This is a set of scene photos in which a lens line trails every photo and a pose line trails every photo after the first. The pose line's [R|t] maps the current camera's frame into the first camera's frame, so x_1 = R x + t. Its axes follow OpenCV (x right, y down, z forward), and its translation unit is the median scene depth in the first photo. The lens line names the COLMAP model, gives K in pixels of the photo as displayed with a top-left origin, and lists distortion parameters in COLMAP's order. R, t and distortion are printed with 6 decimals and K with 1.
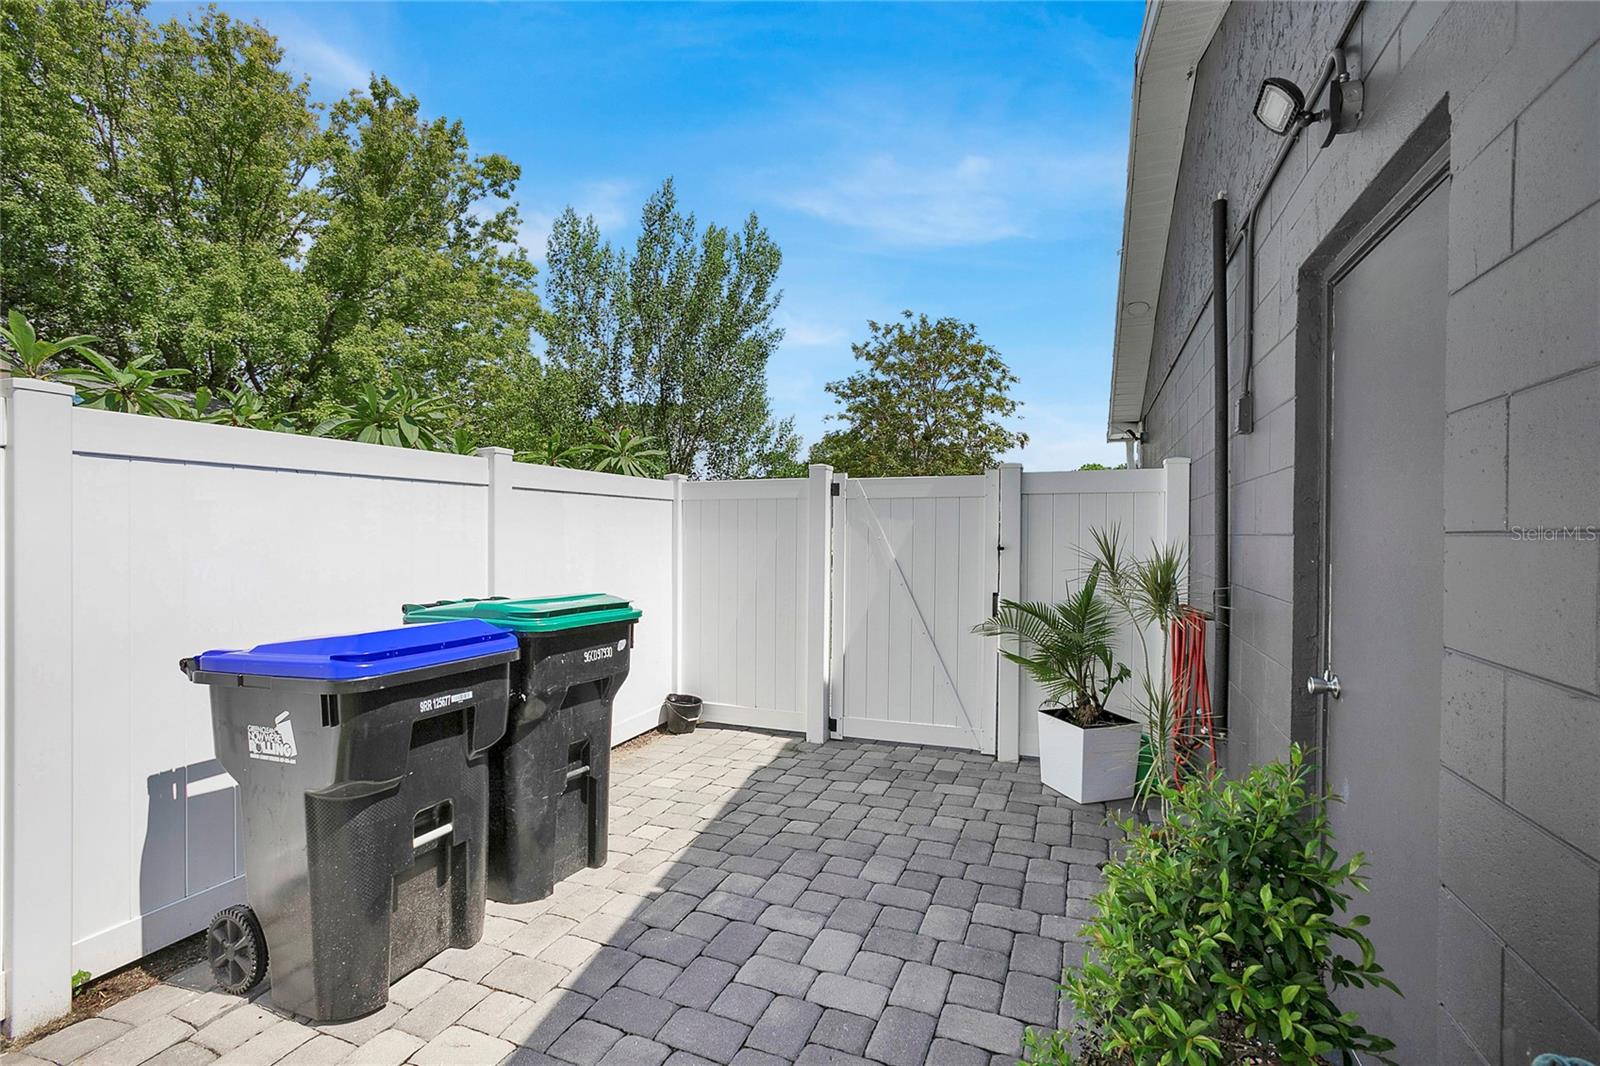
lens RADIAL K [[728.5, 0, 794.1], [0, 728.5, 524.8], [0, 0, 1]] dist [-0.040309, 0.000386]
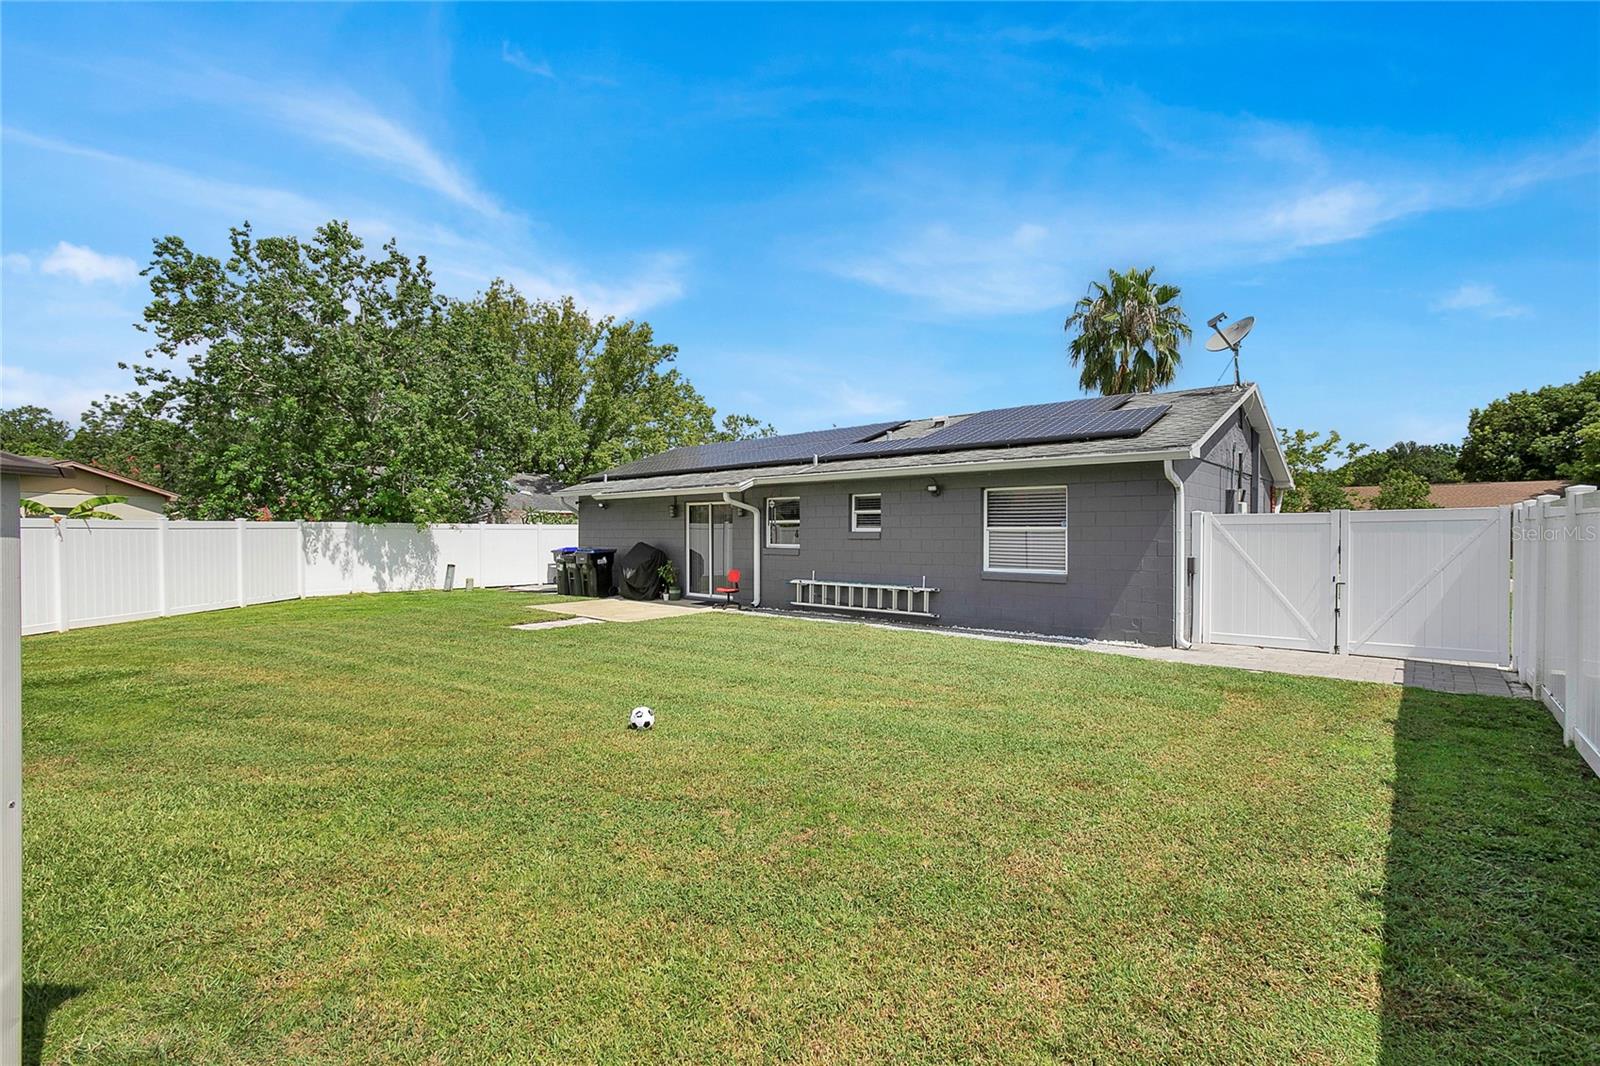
lens RADIAL K [[728.5, 0, 794.1], [0, 728.5, 524.8], [0, 0, 1]] dist [-0.040309, 0.000386]
pose [[0.935524, -0.009558, -0.353134, 0.824788], [0.009238, 0.999954, -0.002591, 0.002783], [0.353143, -0.000838, 0.935569, -1.012457]]
